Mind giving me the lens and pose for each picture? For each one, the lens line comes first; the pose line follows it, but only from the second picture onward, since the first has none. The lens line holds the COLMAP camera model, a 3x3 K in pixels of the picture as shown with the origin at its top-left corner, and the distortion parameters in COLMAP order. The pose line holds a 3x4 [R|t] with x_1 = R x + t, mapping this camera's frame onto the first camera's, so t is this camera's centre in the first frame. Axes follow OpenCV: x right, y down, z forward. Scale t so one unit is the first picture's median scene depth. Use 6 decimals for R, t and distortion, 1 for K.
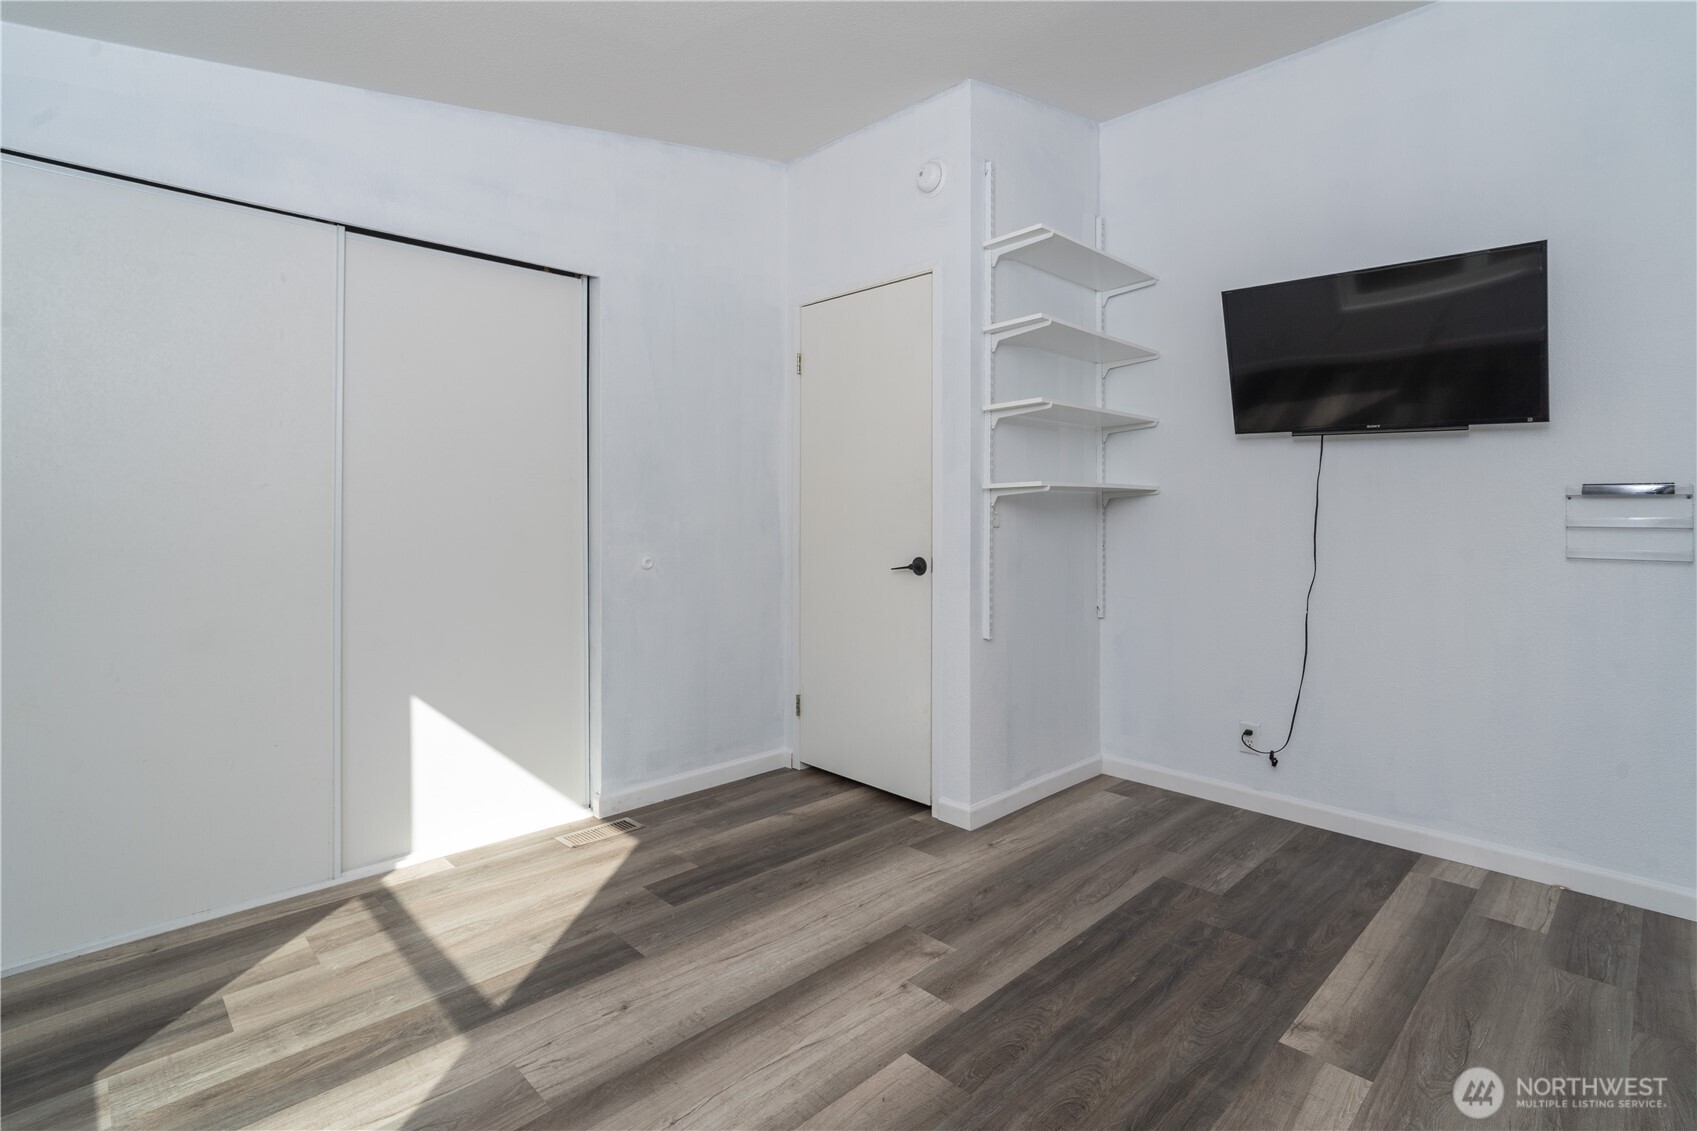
lens RADIAL K [[816.9, 0, 849.9], [0, 816.9, 511.5], [0, 0, 1]] dist [-0.013245, 0.003947]
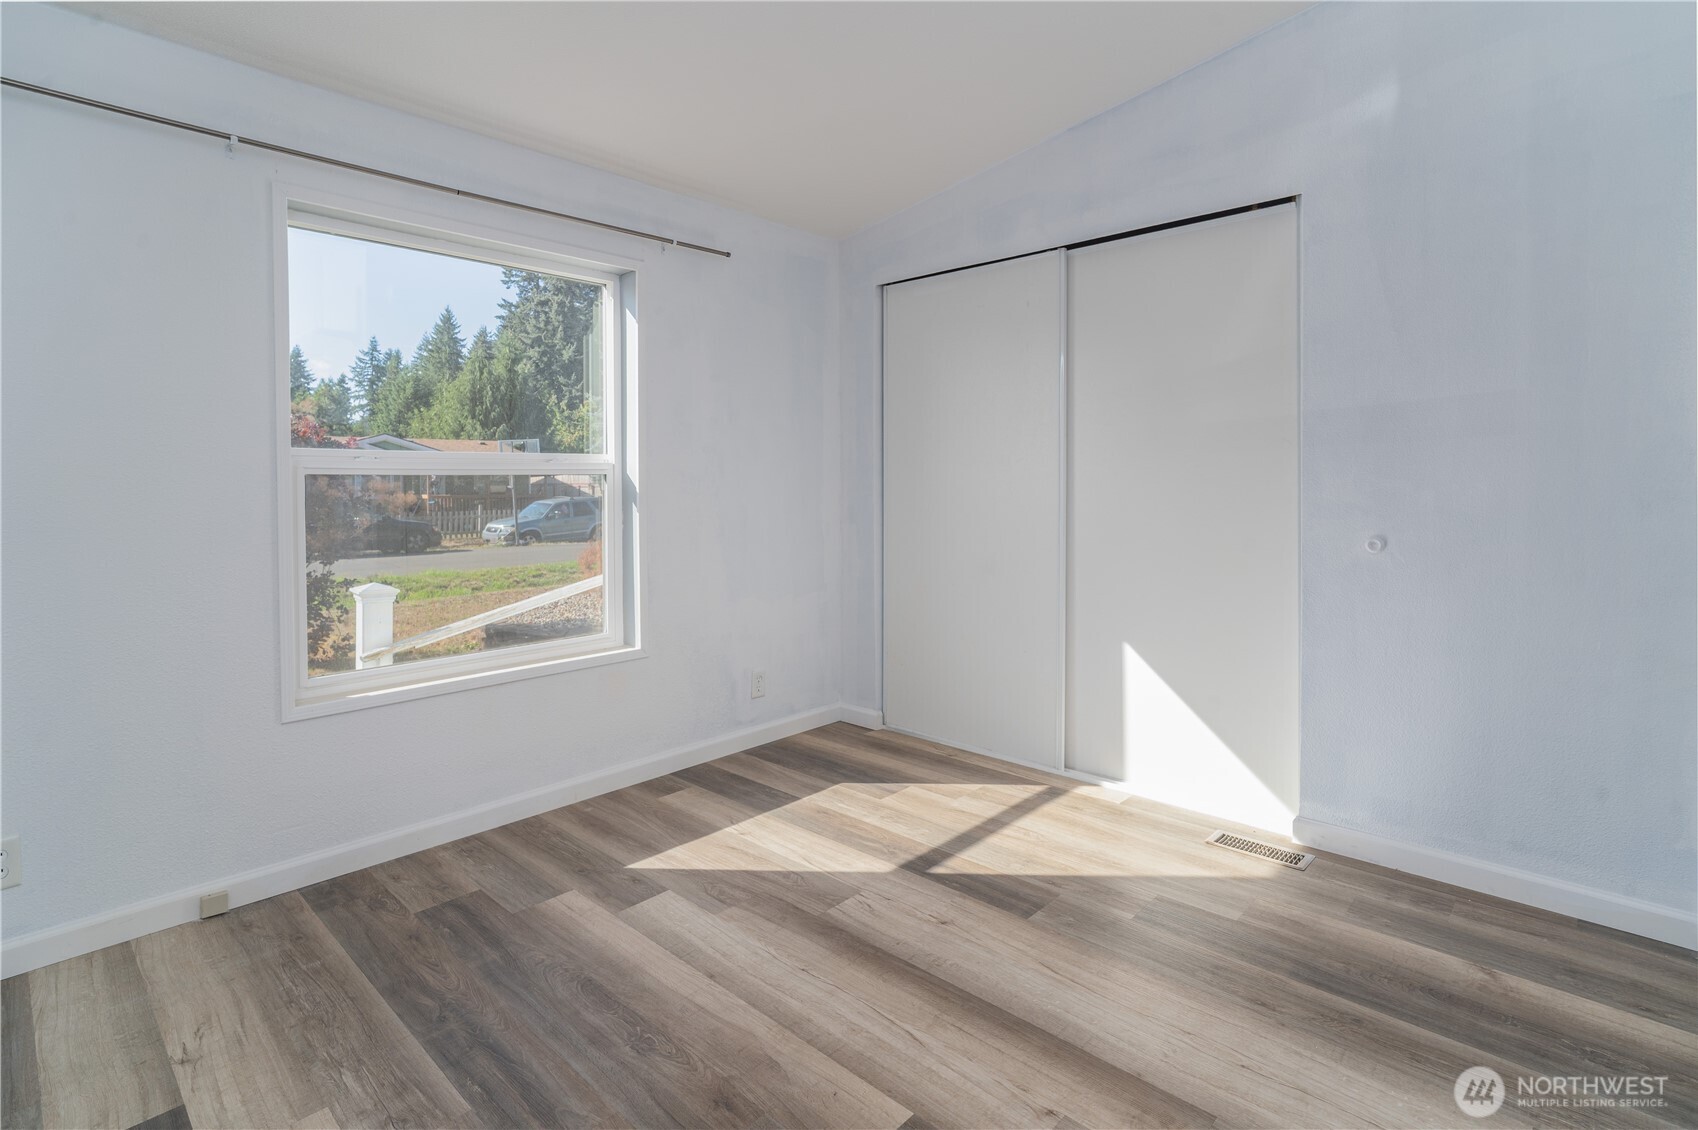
lens RADIAL K [[817.4, 0, 835.1], [0, 817.4, 492.0], [0, 0, 1]] dist [-0.013245, 0.003947]
pose [[0.046583, 0.011300, -0.998851, 0.765280], [0.002824, 0.999931, 0.011444, 0.008183], [0.998910, -0.003354, 0.046548, 0.747585]]
